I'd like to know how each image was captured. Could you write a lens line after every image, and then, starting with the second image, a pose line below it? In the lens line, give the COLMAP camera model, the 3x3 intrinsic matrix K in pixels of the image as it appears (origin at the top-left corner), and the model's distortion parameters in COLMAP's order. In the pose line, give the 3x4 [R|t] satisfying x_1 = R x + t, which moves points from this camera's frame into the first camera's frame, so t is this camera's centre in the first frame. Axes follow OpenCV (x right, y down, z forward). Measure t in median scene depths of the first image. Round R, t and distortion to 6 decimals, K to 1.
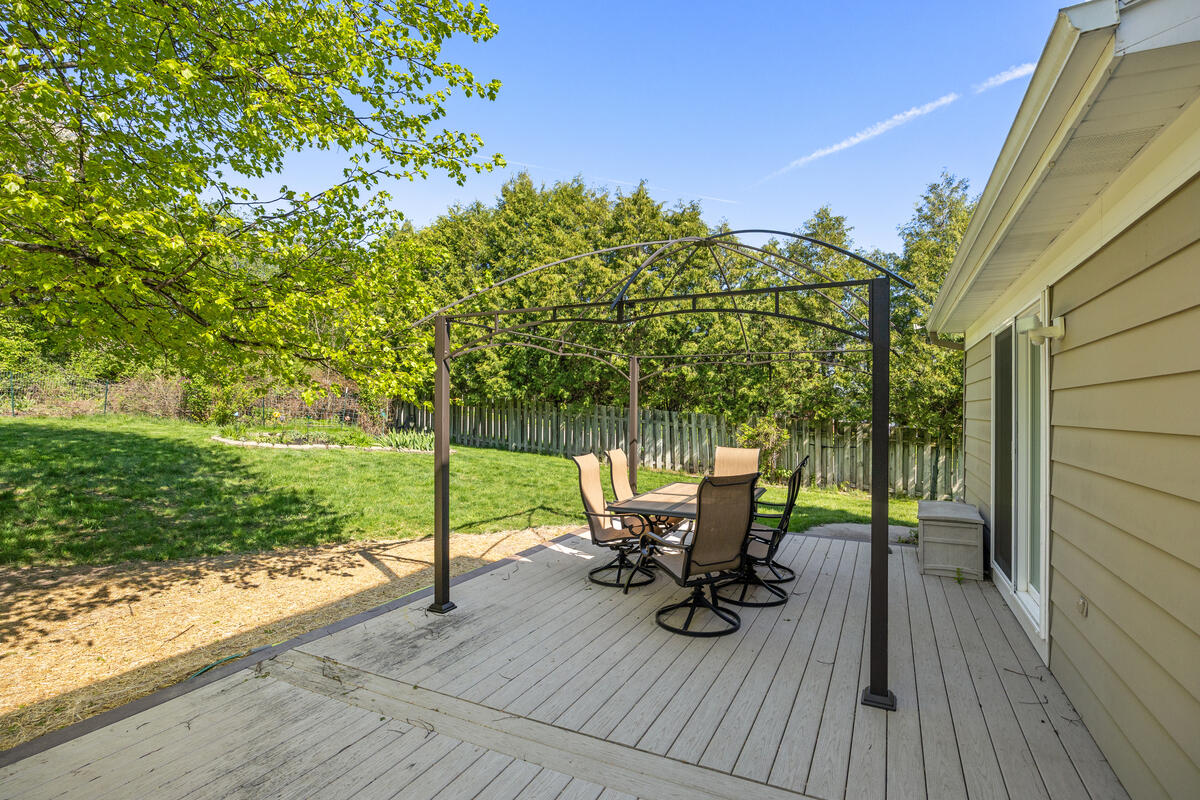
lens RADIAL K [[579.6, 0, 597.8], [0, 579.6, 405.3], [0, 0, 1]] dist [-0.001169, 0.000020]
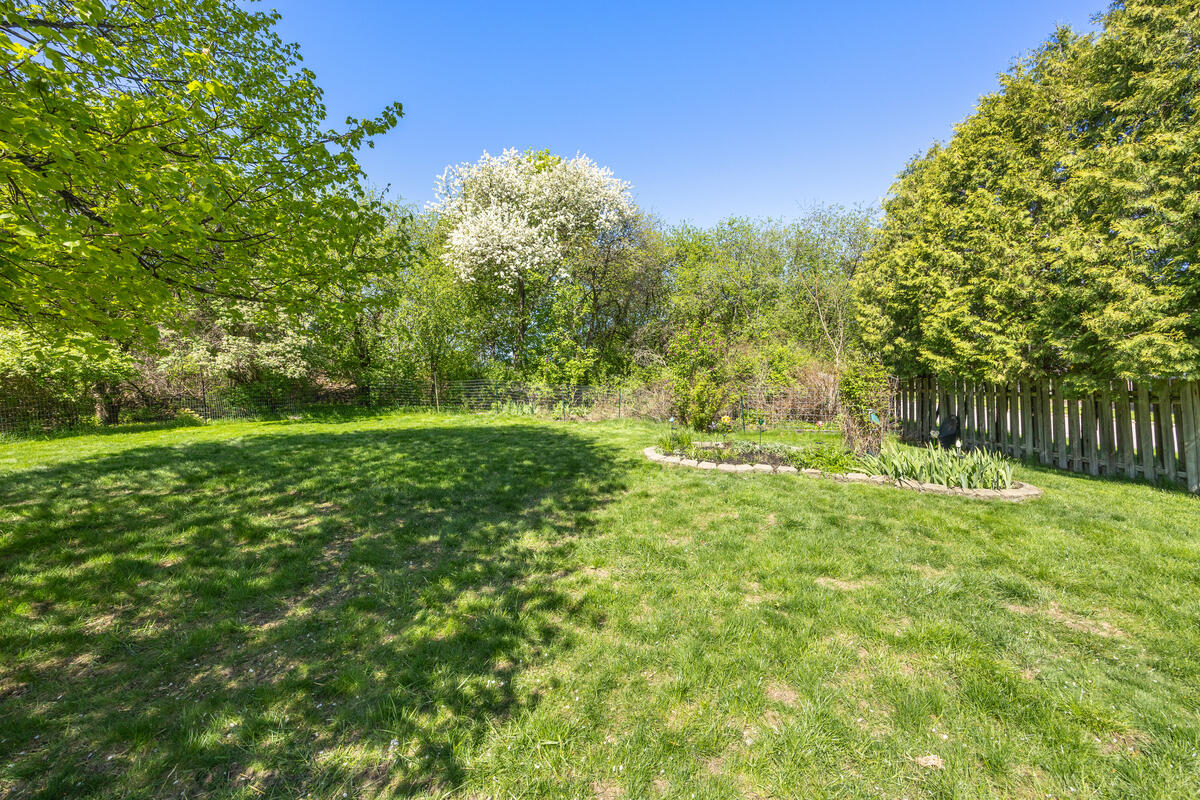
lens RADIAL K [[488.6, 0, 577.5], [0, 488.6, 390.8], [0, 0, 1]] dist [-0.010350, 0.000093]
pose [[0.535318, -0.044961, -0.843453, -0.093445], [0.023445, 0.998988, -0.038372, 0.000538], [0.844325, 0.000766, 0.535830, 0.403440]]
